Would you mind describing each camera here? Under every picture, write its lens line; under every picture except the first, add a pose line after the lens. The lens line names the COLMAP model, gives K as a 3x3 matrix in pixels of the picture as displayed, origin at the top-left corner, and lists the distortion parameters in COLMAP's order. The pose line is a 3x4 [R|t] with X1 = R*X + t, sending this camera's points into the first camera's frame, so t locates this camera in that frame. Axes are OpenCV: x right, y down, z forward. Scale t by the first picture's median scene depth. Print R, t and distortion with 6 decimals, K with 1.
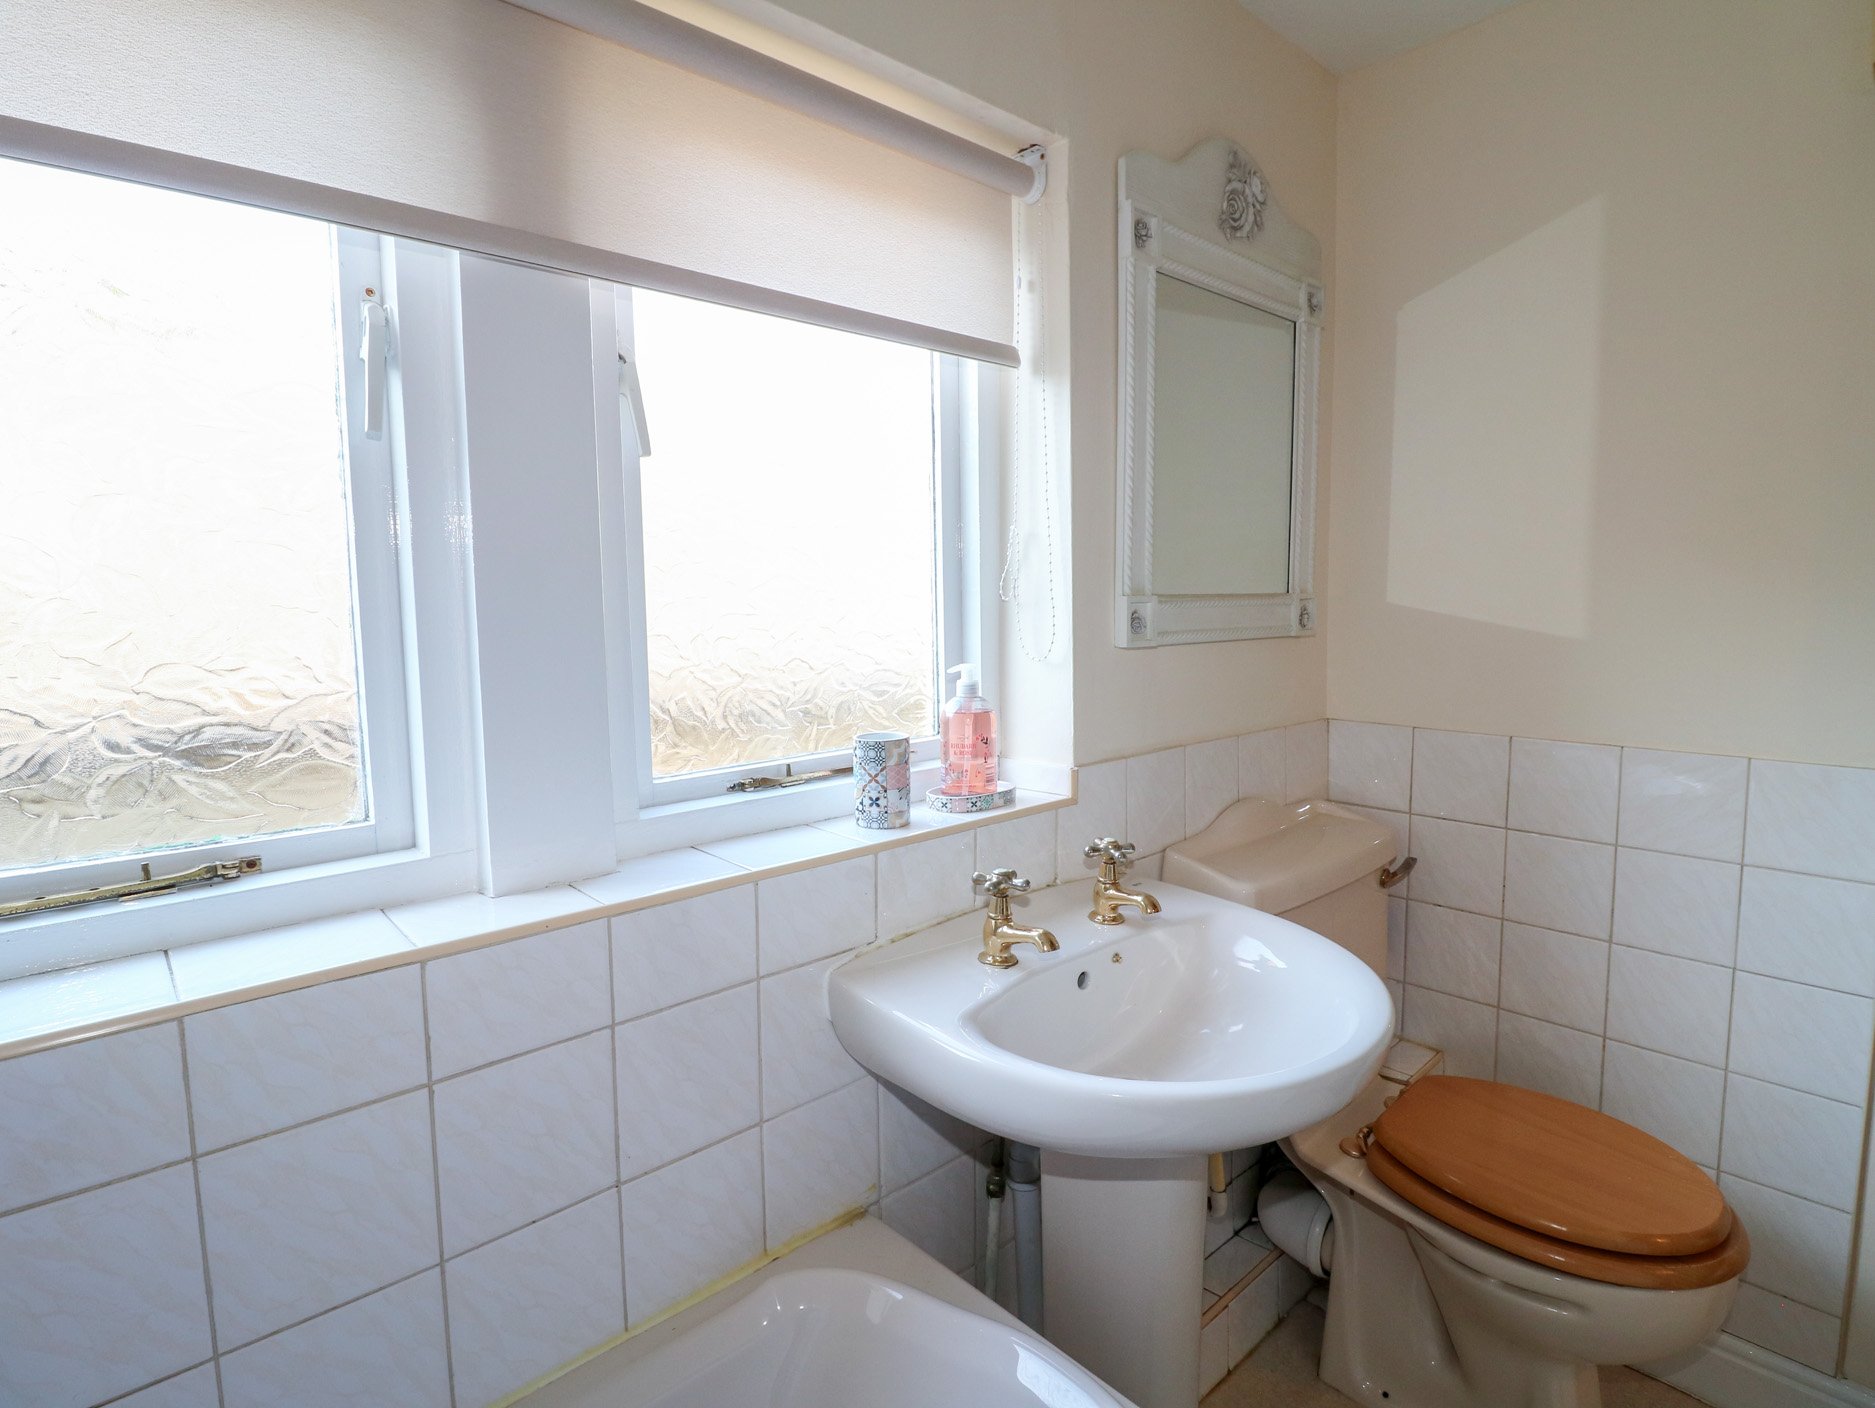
lens RADIAL K [[959.6, 0, 937.9], [0, 959.6, 683.2], [0, 0, 1]] dist [-0.000770, -0.013272]
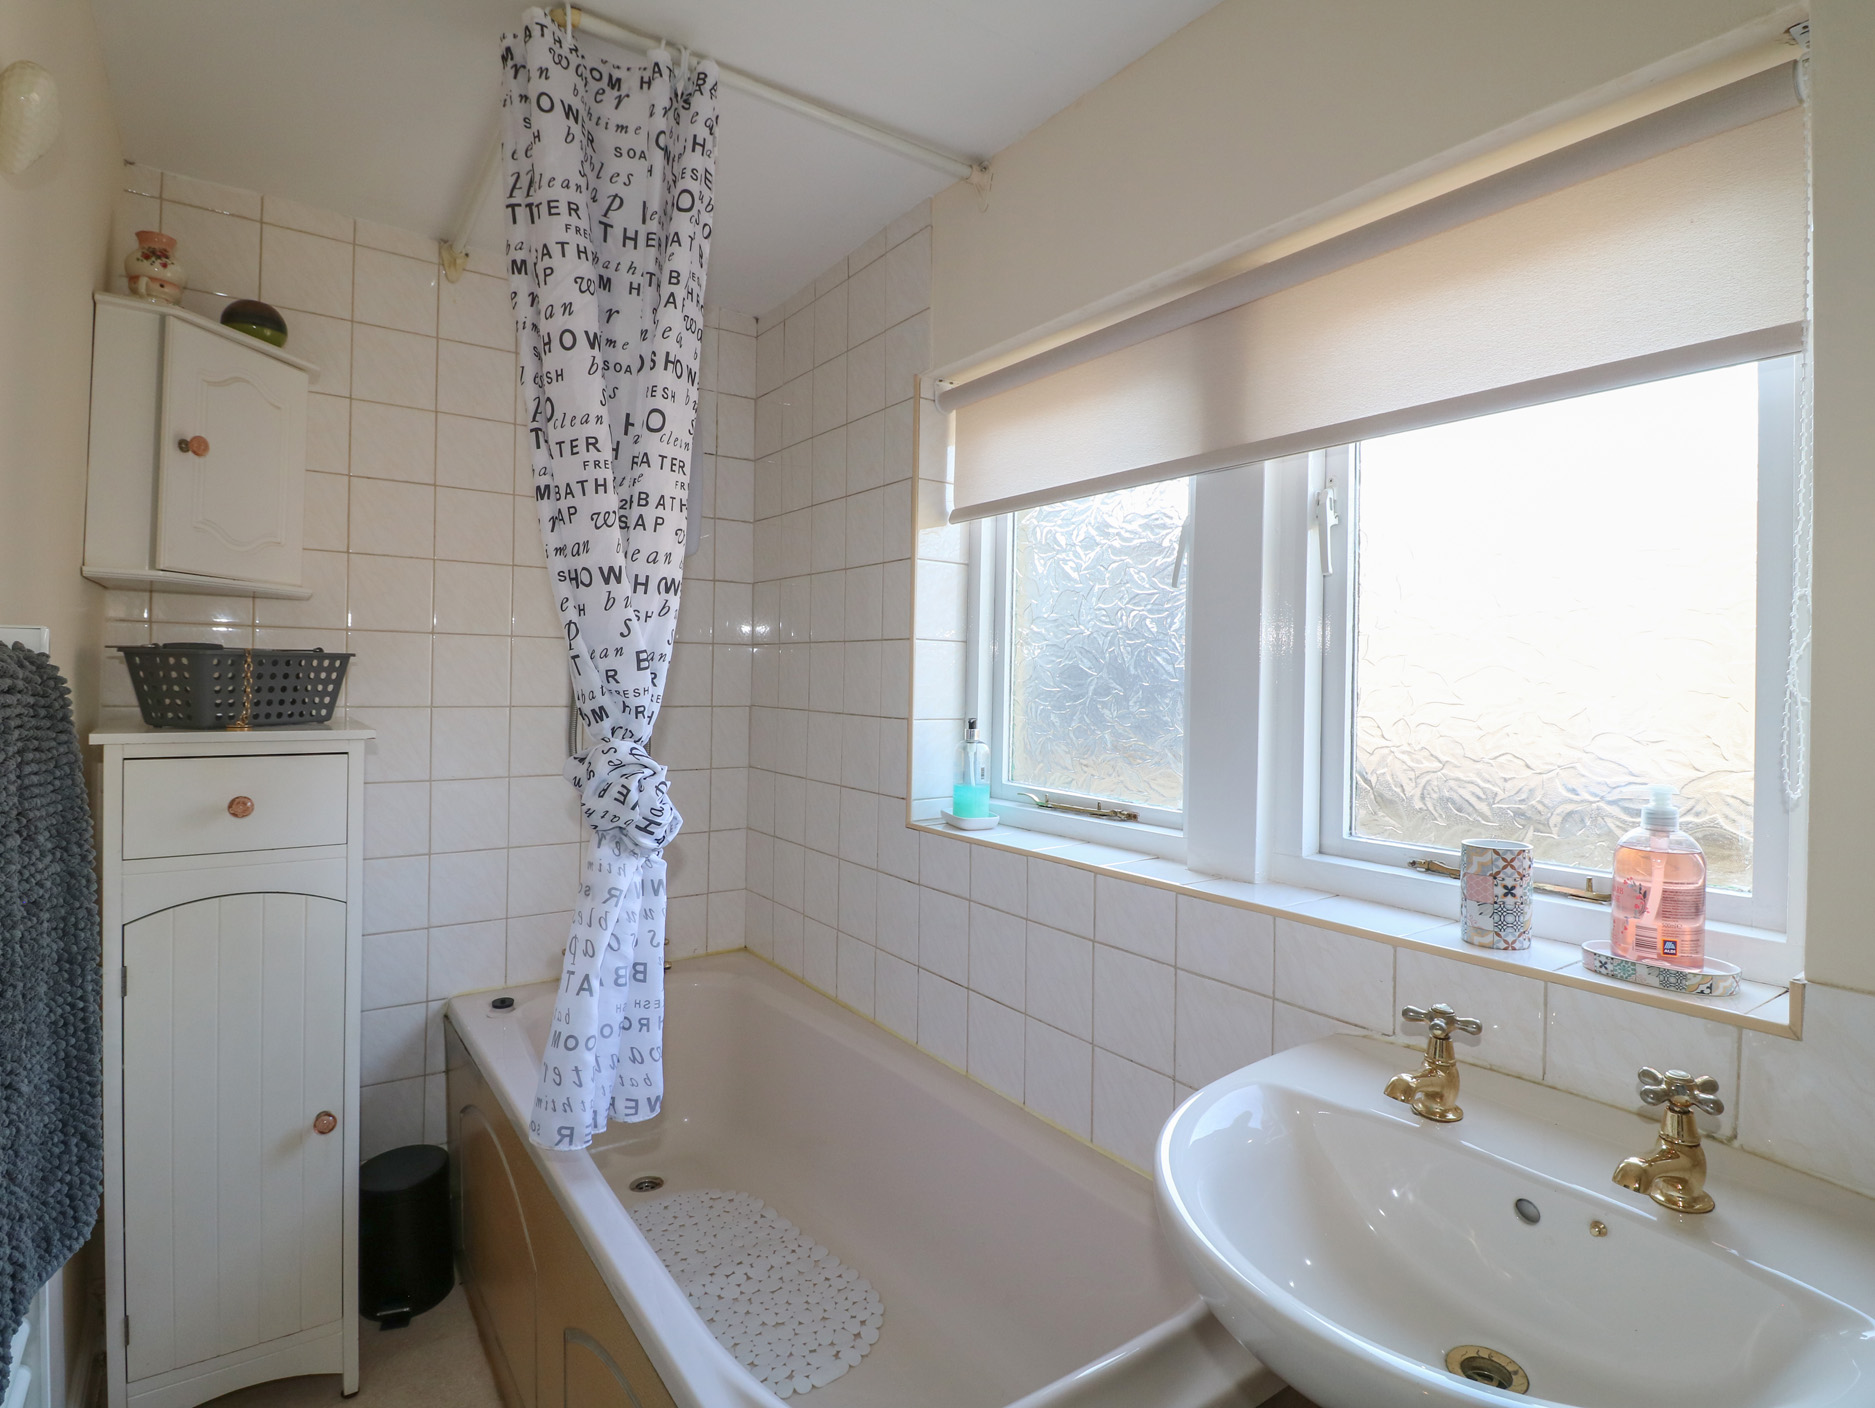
lens RADIAL K [[959.6, 0, 937.9], [0, 959.6, 683.2], [0, 0, 1]] dist [-0.000770, -0.013272]
pose [[-0.105315, 0.027262, -0.994065, 0.894975], [-0.092048, 0.995065, 0.037041, -0.082151], [0.990170, 0.095403, -0.102285, 0.561198]]
